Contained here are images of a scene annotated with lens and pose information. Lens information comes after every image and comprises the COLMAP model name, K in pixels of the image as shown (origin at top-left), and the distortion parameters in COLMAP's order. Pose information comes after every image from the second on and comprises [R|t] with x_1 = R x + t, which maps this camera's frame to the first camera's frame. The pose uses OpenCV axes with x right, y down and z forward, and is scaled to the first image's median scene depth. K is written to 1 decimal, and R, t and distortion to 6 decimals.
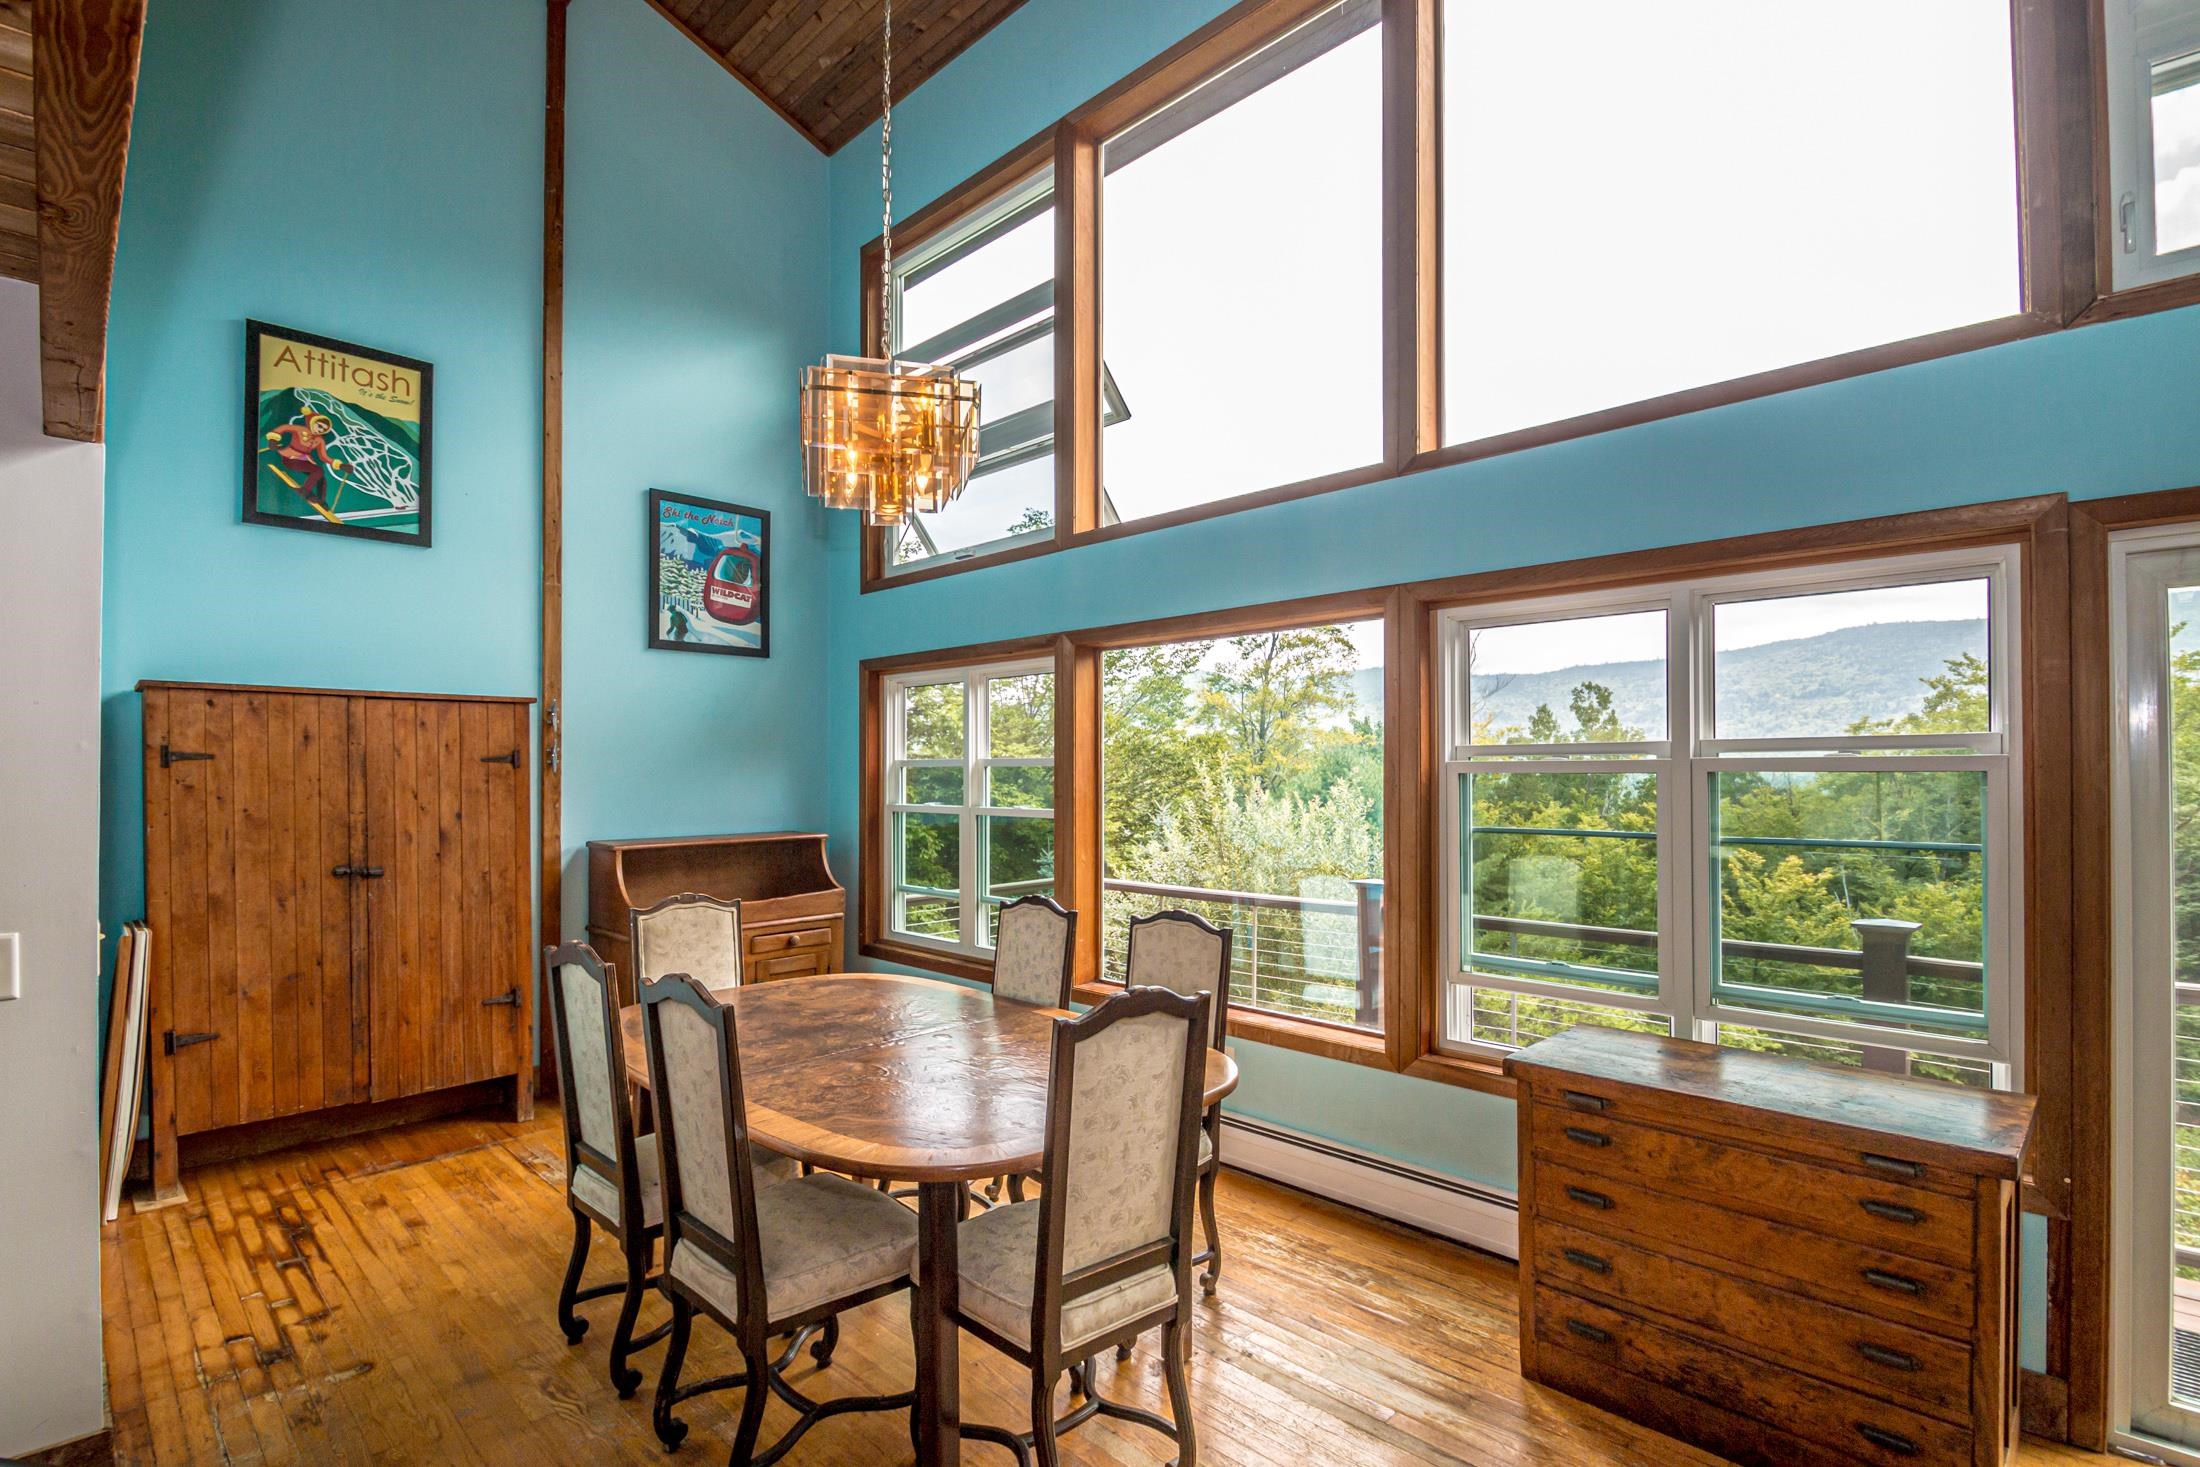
lens RADIAL K [[1070.0, 0, 1107.4], [0, 1070.0, 759.6], [0, 0, 1]] dist [0.022161, -0.027197]
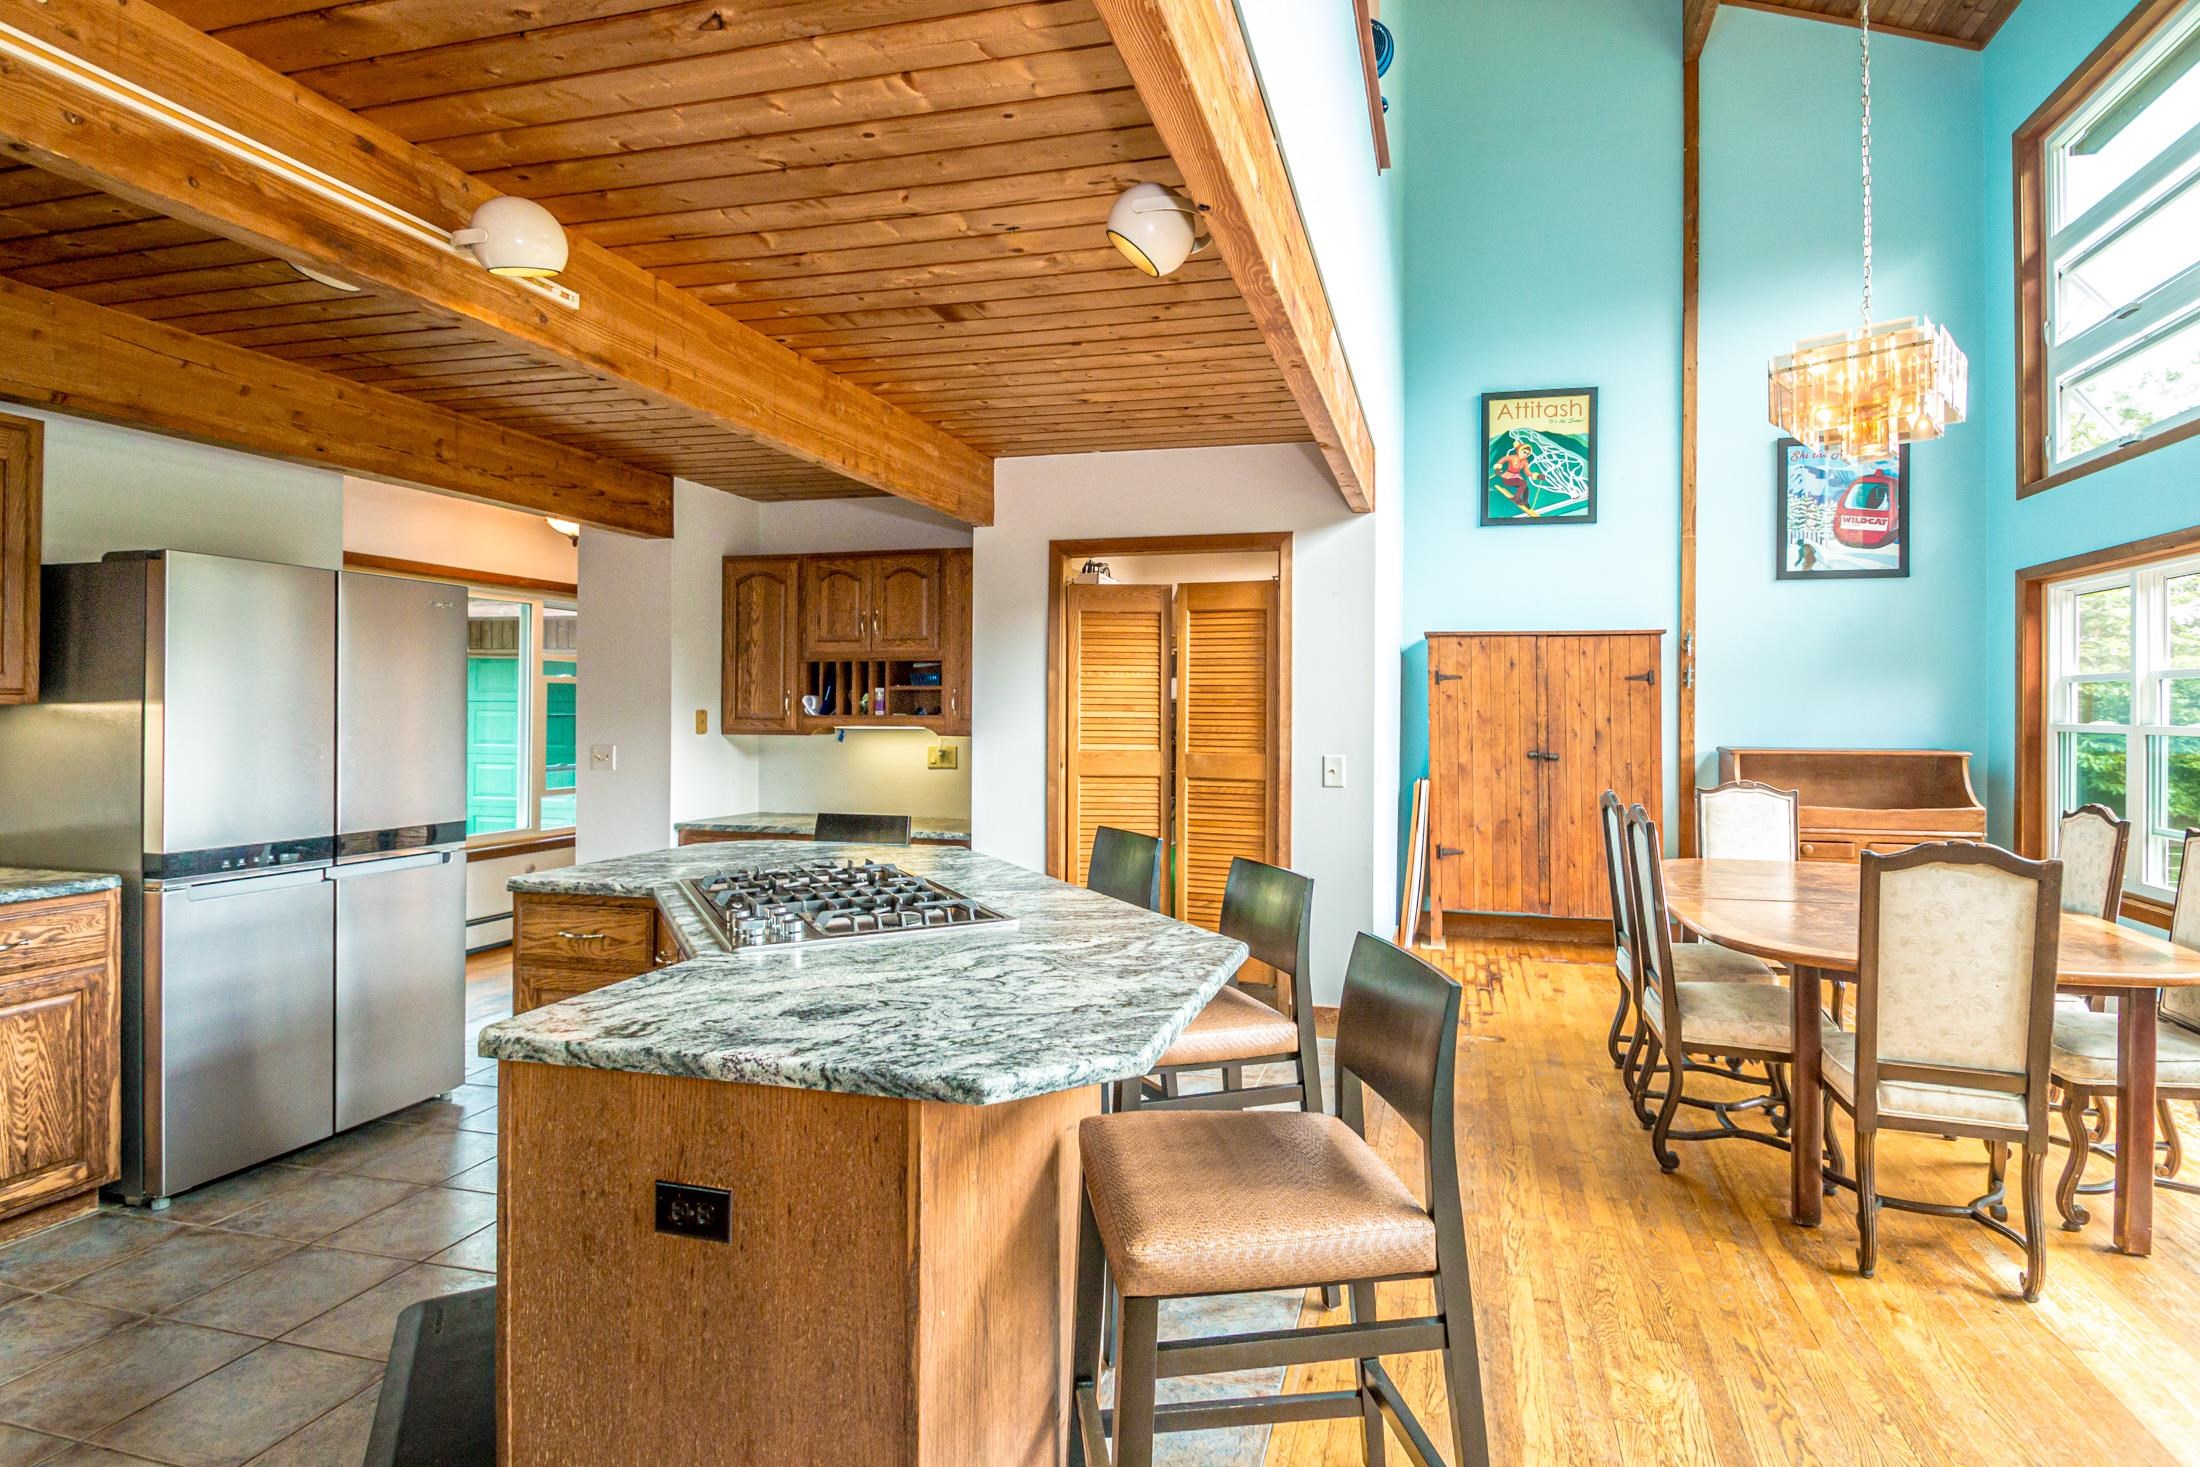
lens RADIAL K [[1091.6, 0, 1134.3], [0, 1091.6, 714.8], [0, 0, 1]] dist [-0.002725, -0.000327]
pose [[0.484040, 0.009949, -0.874989, 0.319592], [0.003694, 0.999903, 0.013413, 0.026318], [0.875038, -0.009724, 0.483957, -0.194089]]
